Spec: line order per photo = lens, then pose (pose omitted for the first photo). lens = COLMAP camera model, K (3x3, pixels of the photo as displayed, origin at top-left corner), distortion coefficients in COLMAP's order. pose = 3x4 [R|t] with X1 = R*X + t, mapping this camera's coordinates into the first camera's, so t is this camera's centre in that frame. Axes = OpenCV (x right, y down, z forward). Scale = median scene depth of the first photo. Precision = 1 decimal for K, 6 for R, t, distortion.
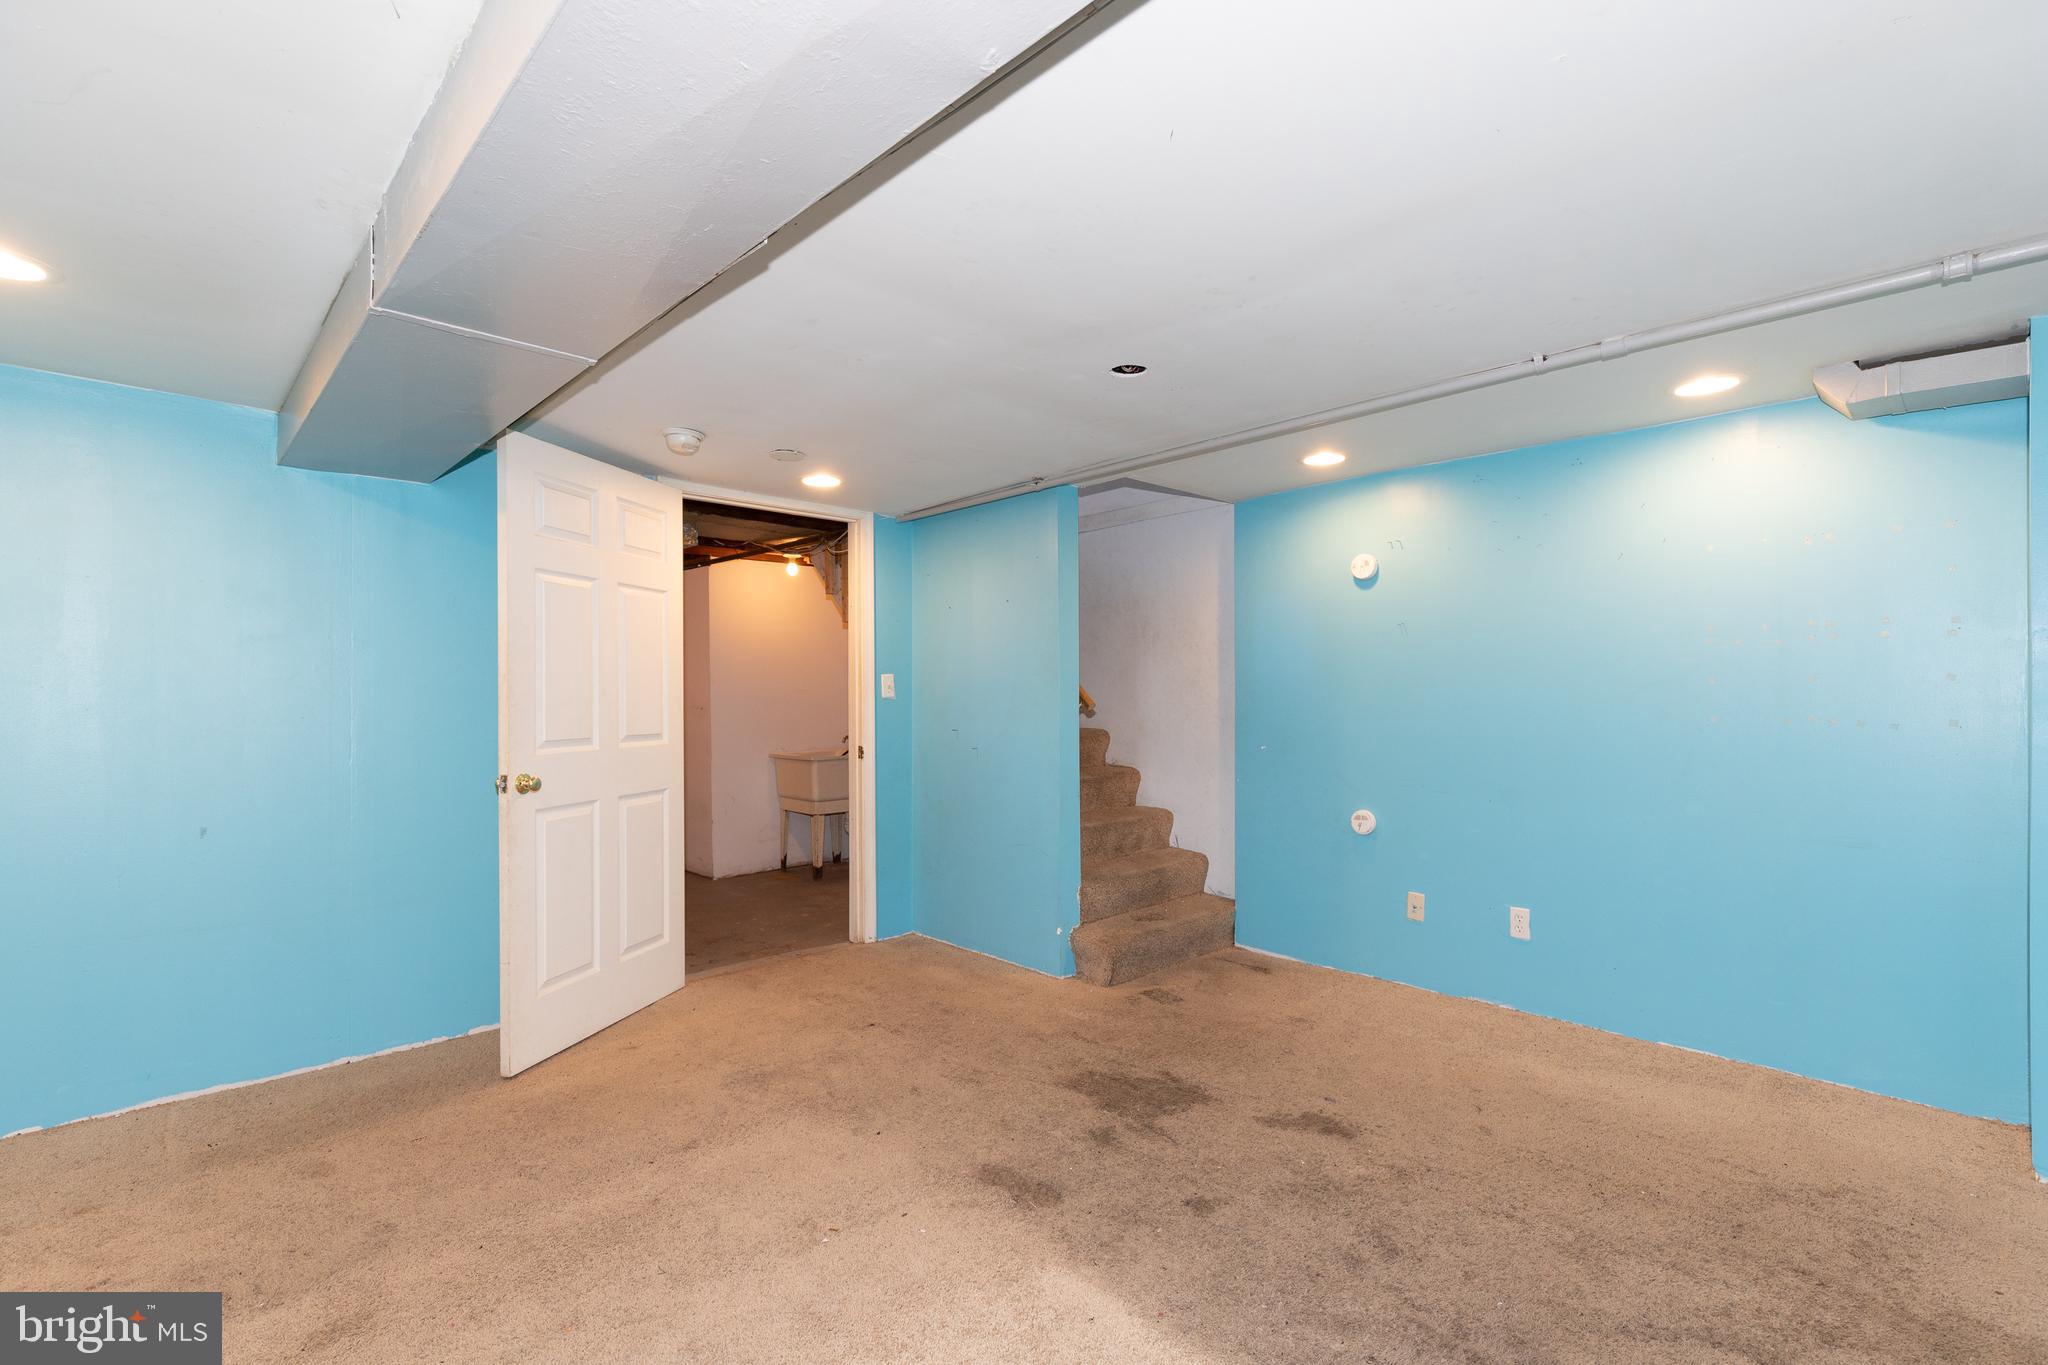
lens RADIAL K [[921.9, 0, 1034.4], [0, 921.9, 687.4], [0, 0, 1]] dist [0.008659, -0.002507]
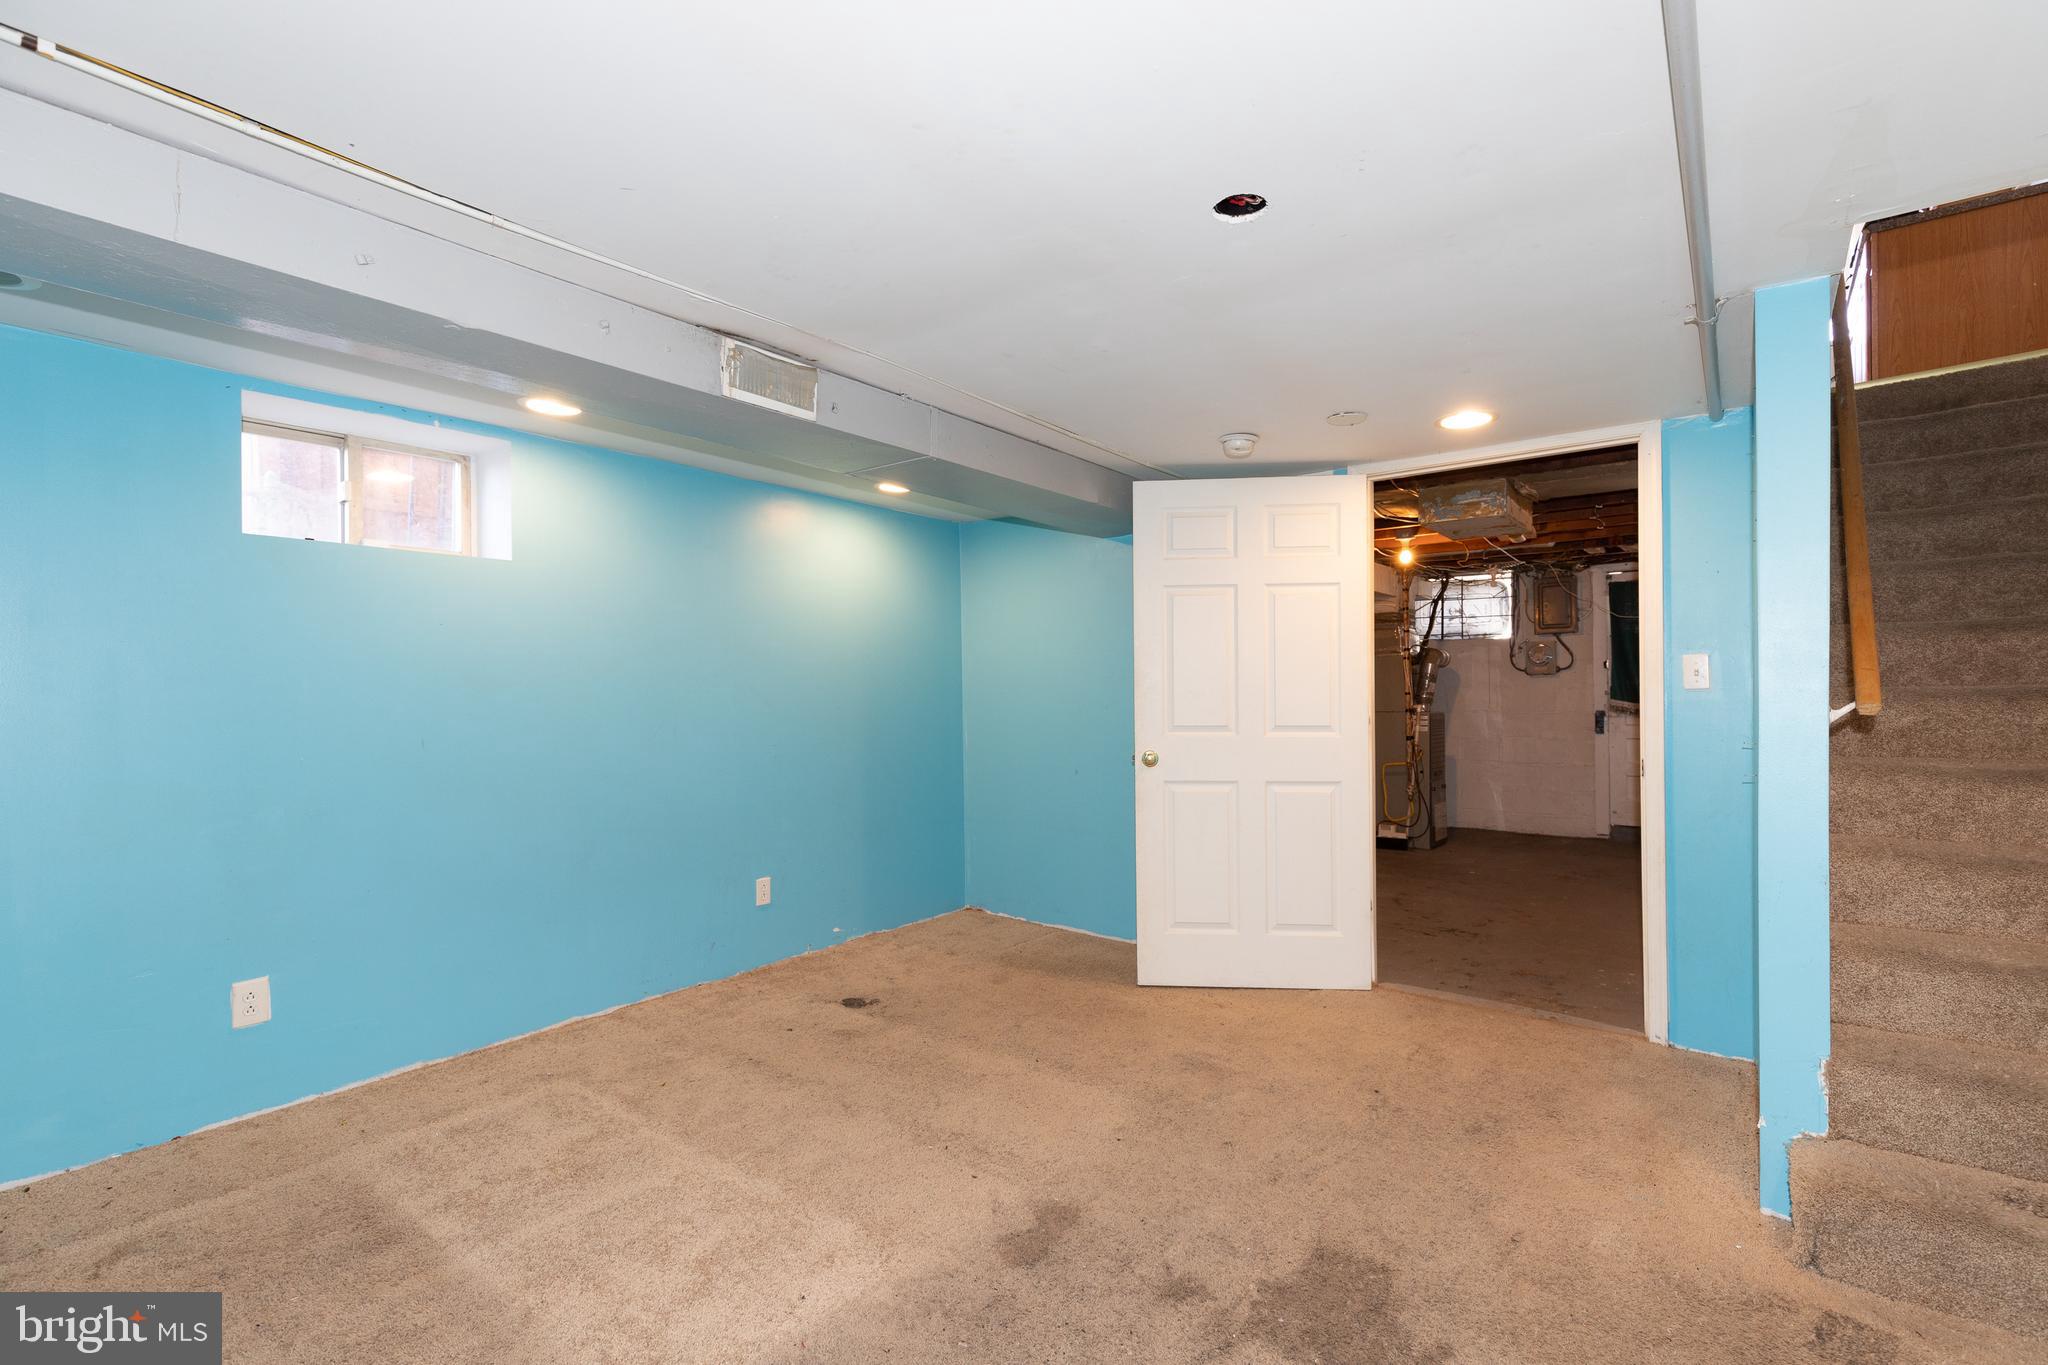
lens RADIAL K [[921.9, 0, 1034.1], [0, 921.9, 688.9], [0, 0, 1]] dist [0.008659, -0.002507]
pose [[0.135119, 0.001242, -0.990829, 0.671398], [0.015302, 0.999877, 0.003340, 0.002106], [0.990711, -0.015613, 0.135083, 0.672265]]
